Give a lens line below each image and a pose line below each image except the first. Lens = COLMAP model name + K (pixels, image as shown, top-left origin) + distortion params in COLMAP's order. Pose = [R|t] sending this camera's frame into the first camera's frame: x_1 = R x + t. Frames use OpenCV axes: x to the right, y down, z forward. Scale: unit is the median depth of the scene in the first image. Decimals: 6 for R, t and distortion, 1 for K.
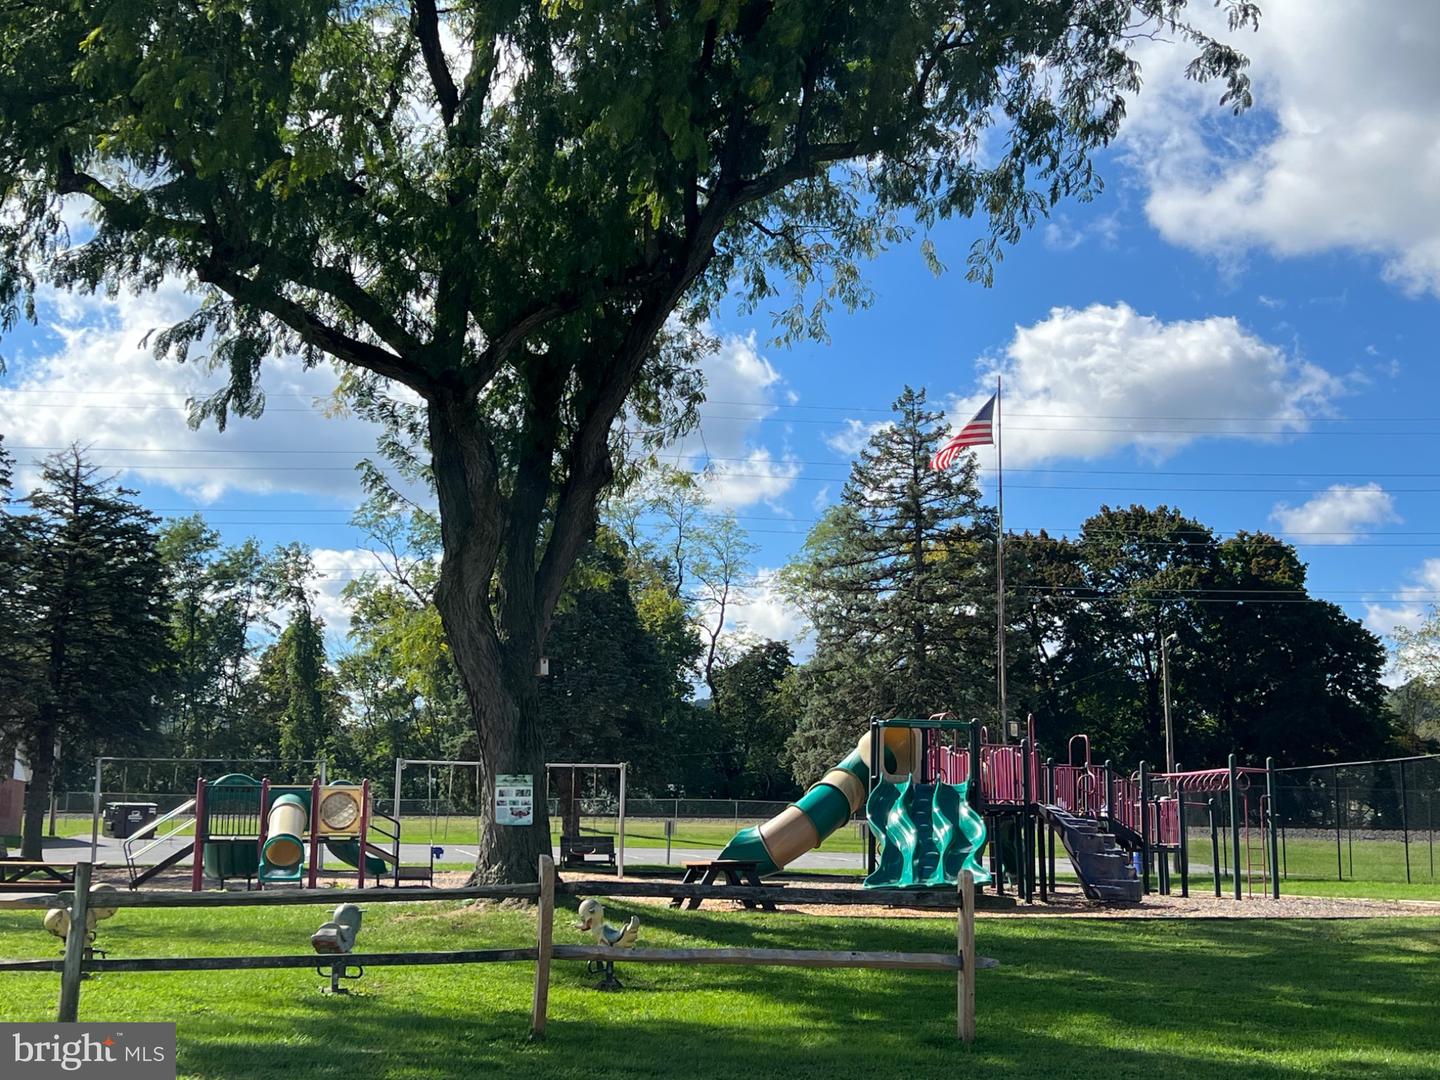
lens RADIAL K [[1928.8, 0, 720.0], [0, 1928.8, 540.0], [0, 0, 1]] dist [0.178850, -0.578817]
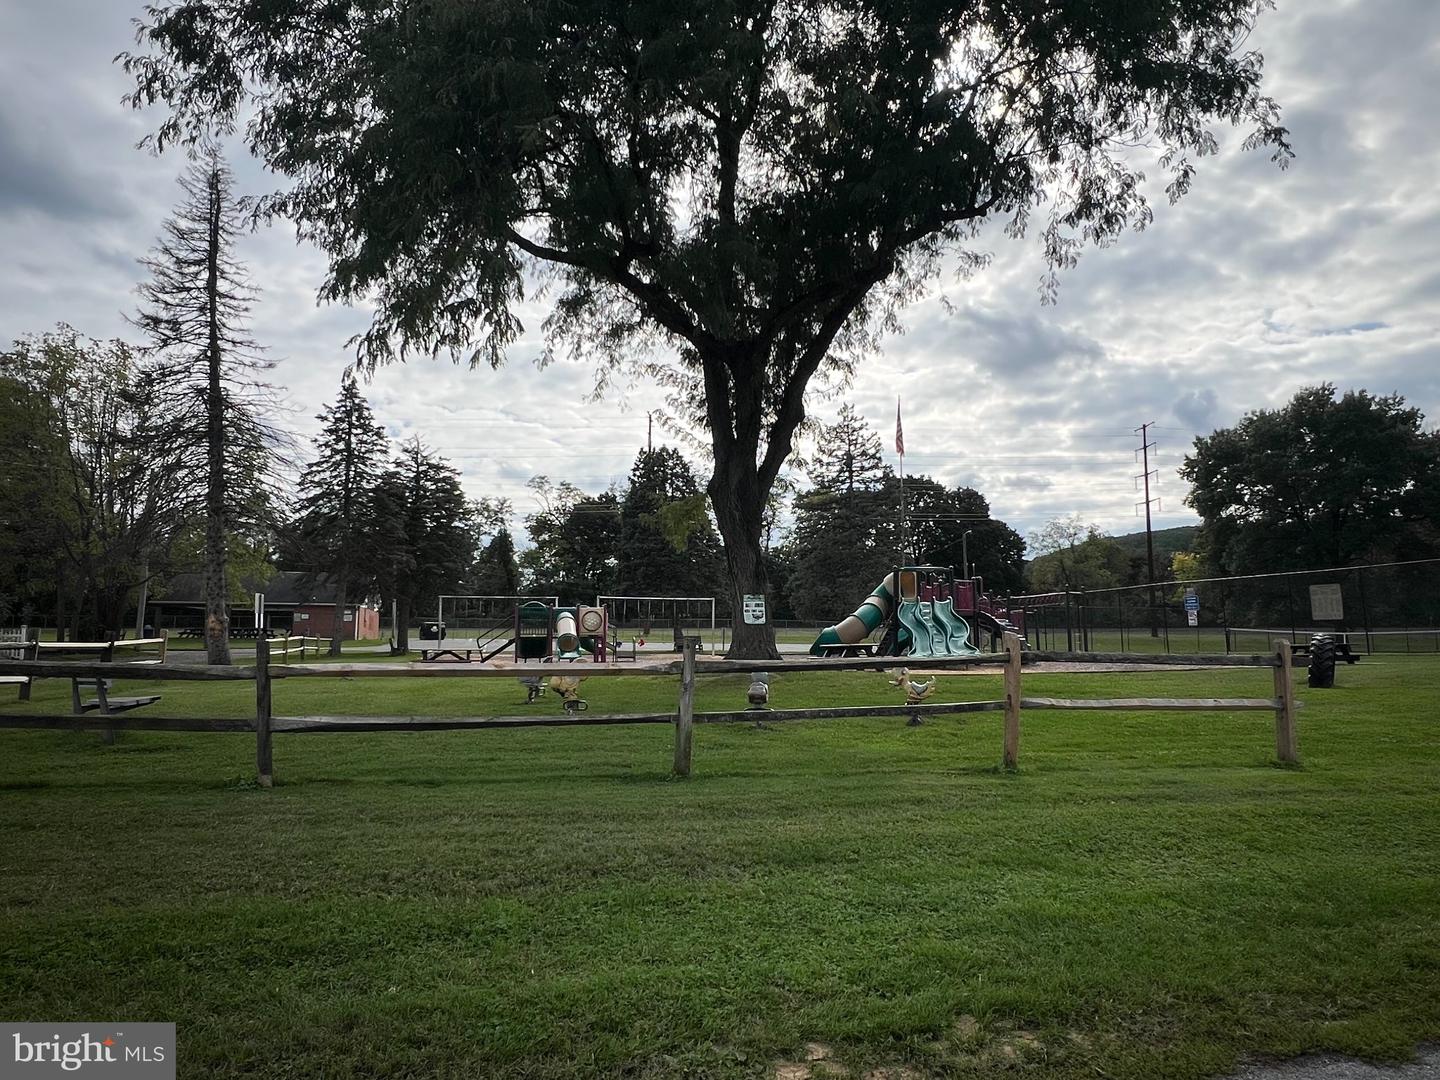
lens RADIAL K [[913.2, 0, 710.8], [0, 913.2, 539.8], [0, 0, 1]] dist [0.001674, 0.001015]
pose [[0.999174, -0.009497, 0.039514, -0.088774], [0.007772, 0.999019, 0.043588, 0.019522], [-0.039890, -0.043245, 0.998268, 0.105647]]
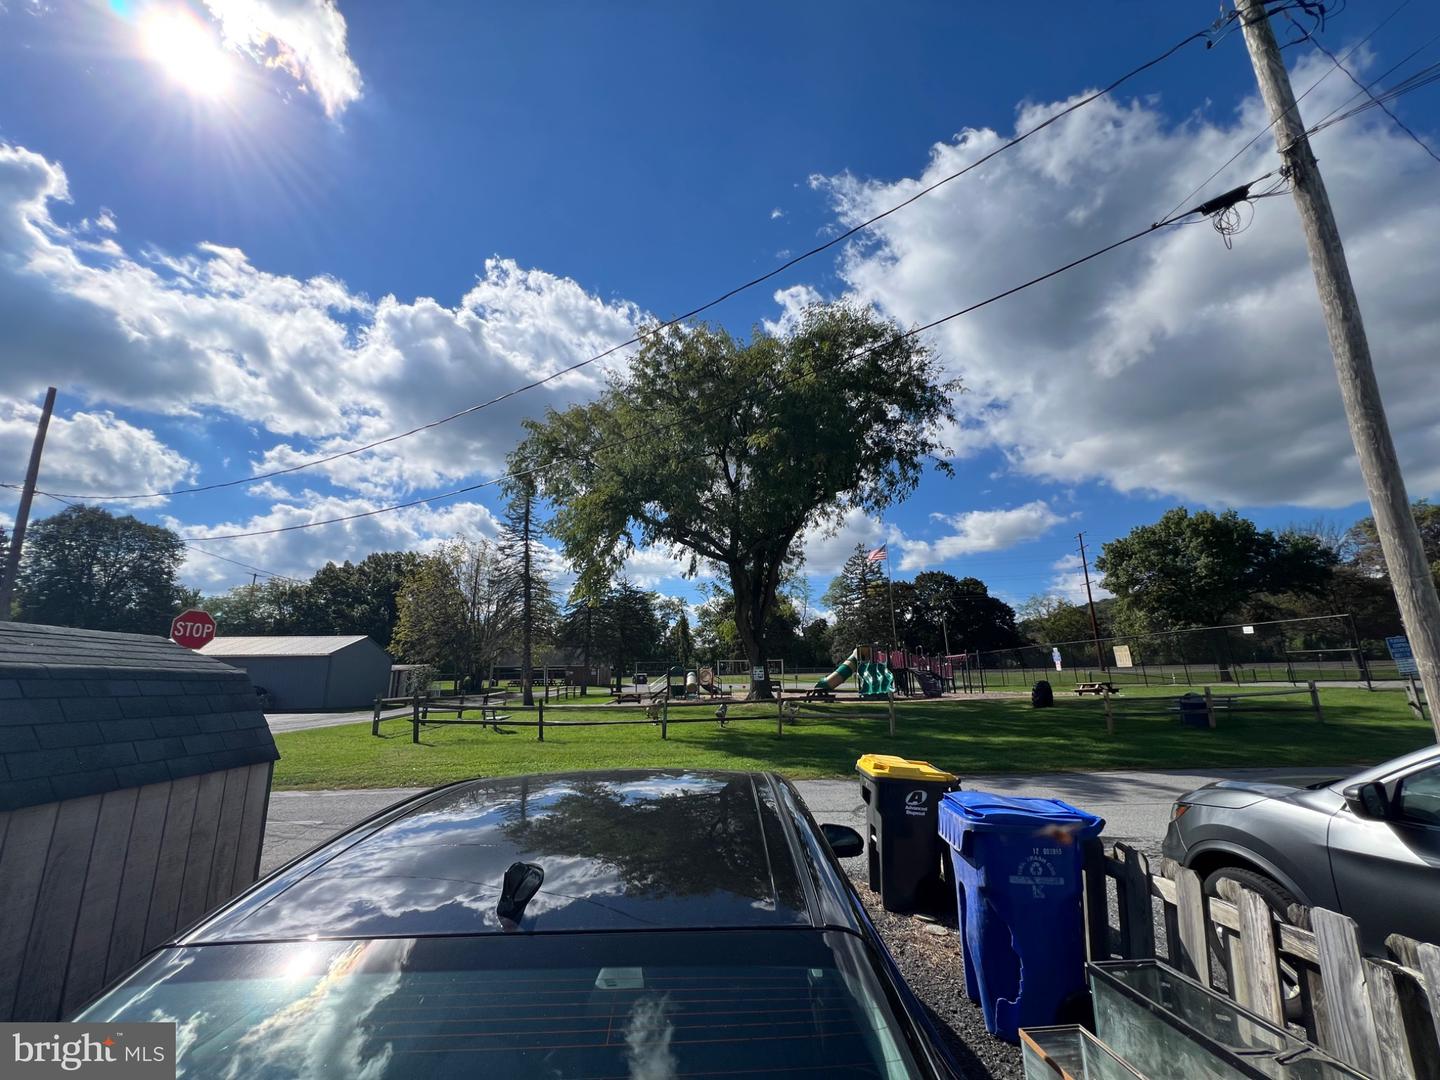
lens RADIAL K [[585.9, 0, 720.0], [0, 585.9, 540.0], [0, 0, 1]] dist [-0.003410, 0.000528]
pose [[0.989149, -0.064309, -0.132090, -0.009370], [0.053425, 0.995003, -0.084355, -0.013573], [0.136855, 0.076383, 0.987642, -0.058629]]
